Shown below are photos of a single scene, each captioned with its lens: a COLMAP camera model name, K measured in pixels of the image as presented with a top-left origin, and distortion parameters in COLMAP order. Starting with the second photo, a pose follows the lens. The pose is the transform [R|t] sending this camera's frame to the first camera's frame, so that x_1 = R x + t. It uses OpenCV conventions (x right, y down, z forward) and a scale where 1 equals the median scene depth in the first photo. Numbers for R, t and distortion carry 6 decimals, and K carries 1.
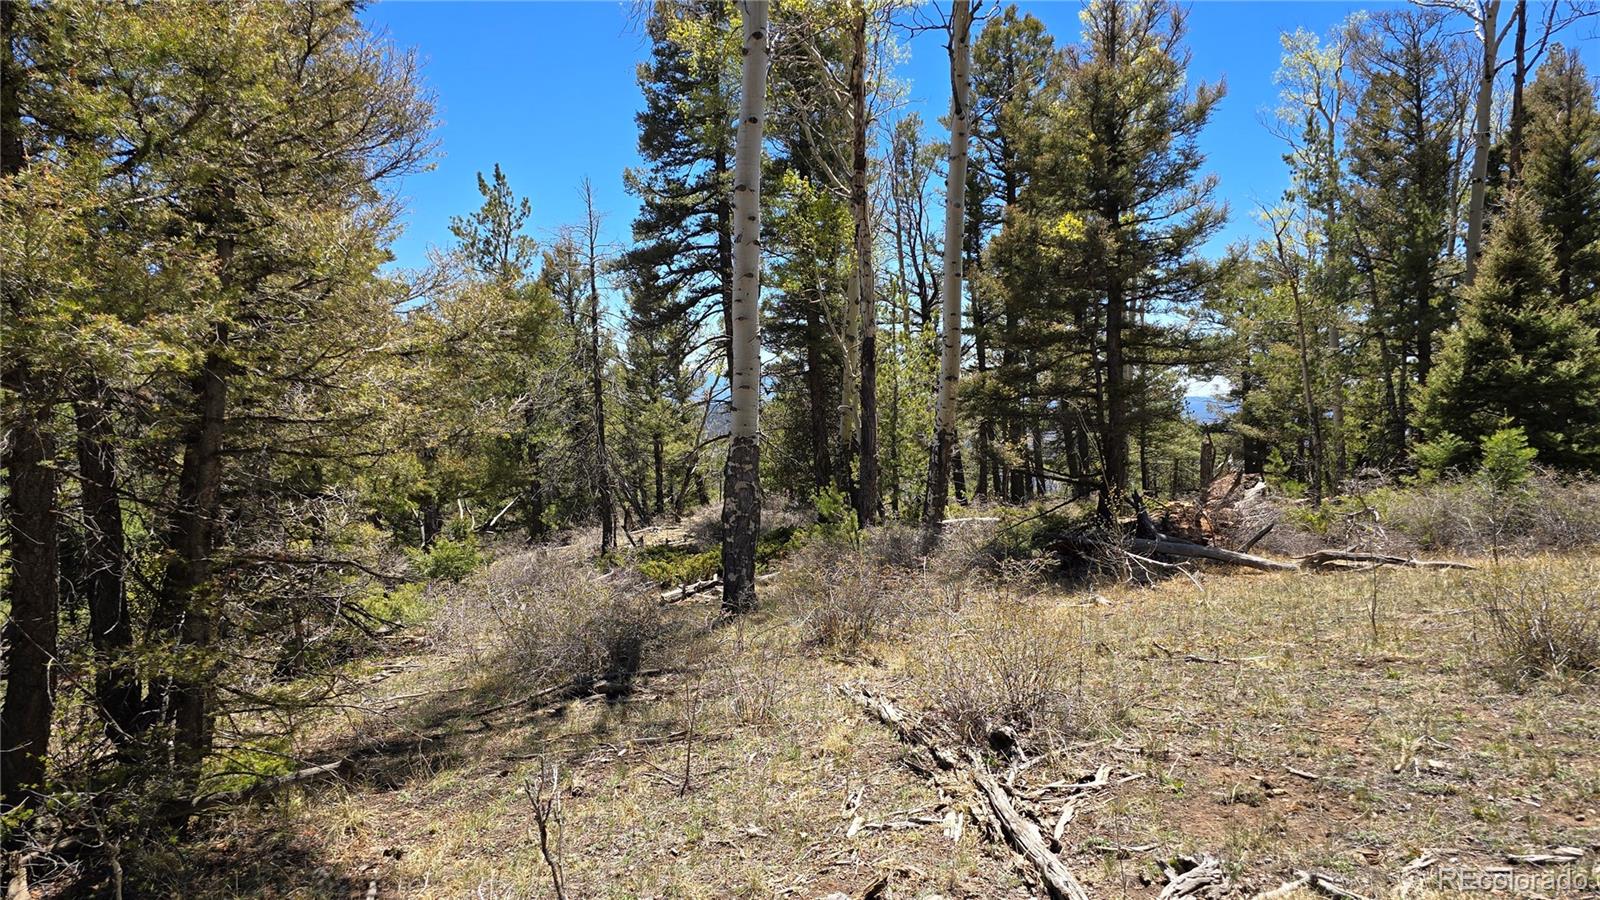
lens RADIAL K [[1068.9, 0, 799.2], [0, 1068.9, 453.3], [0, 0, 1]] dist [0.002102, -0.000395]
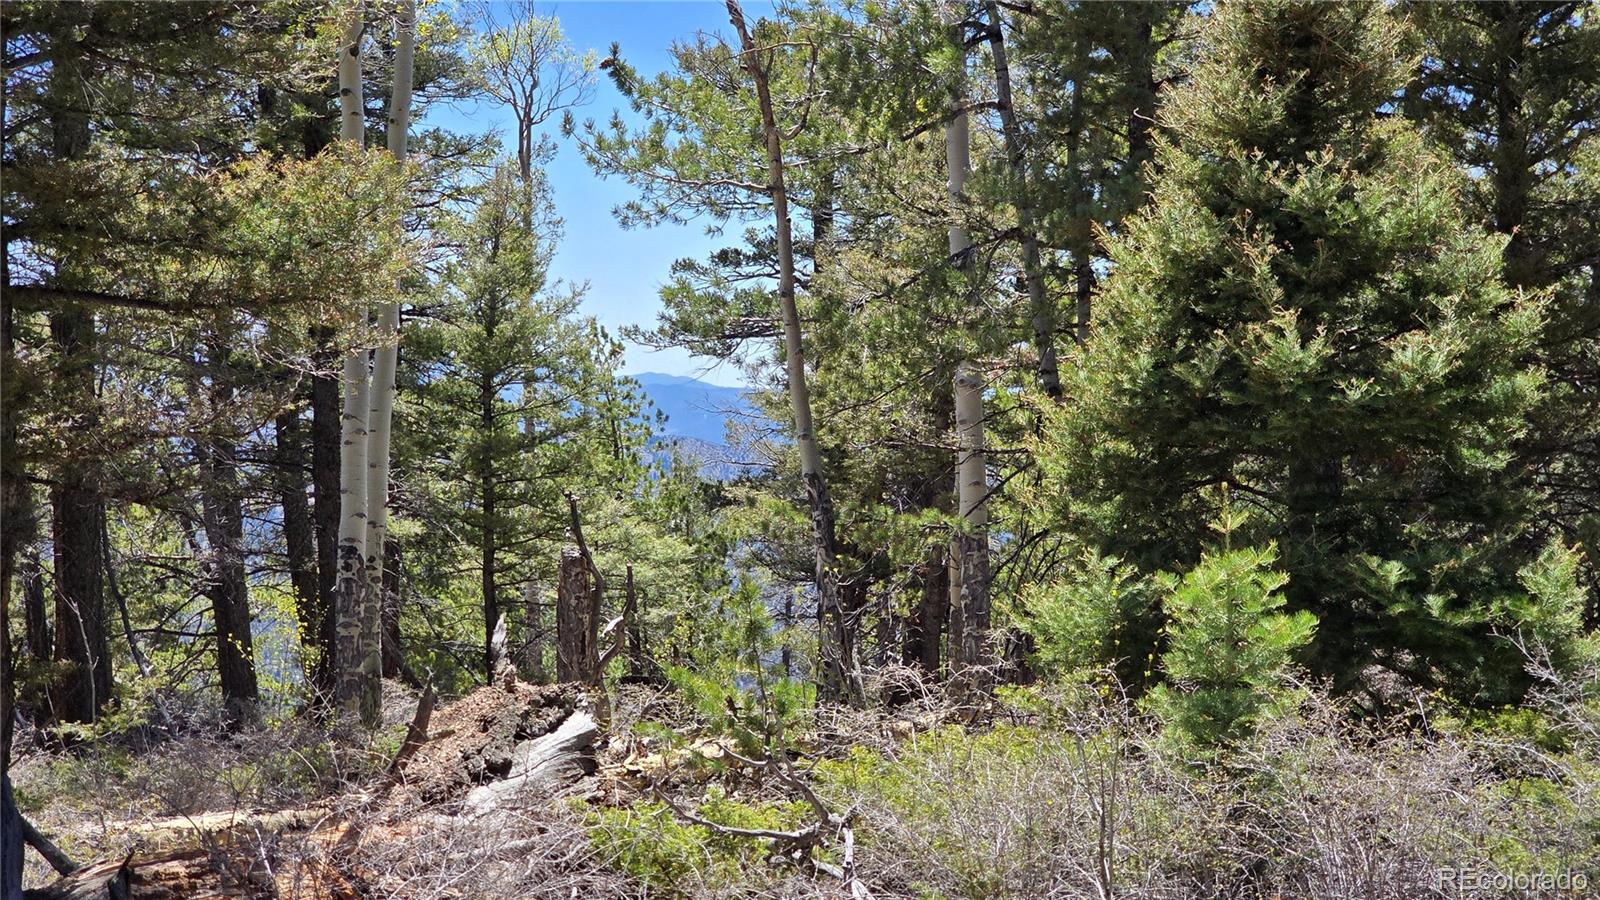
lens RADIAL K [[3220.4, 0, 800.2], [0, 3220.4, 449.8], [0, 0, 1]] dist [0.098195, 0.000000]
pose [[0.929201, 0.010230, 0.369433, 0.181630], [0.002153, 0.999450, -0.033090, -0.018782], [-0.369569, 0.031543, 0.928668, 0.164836]]
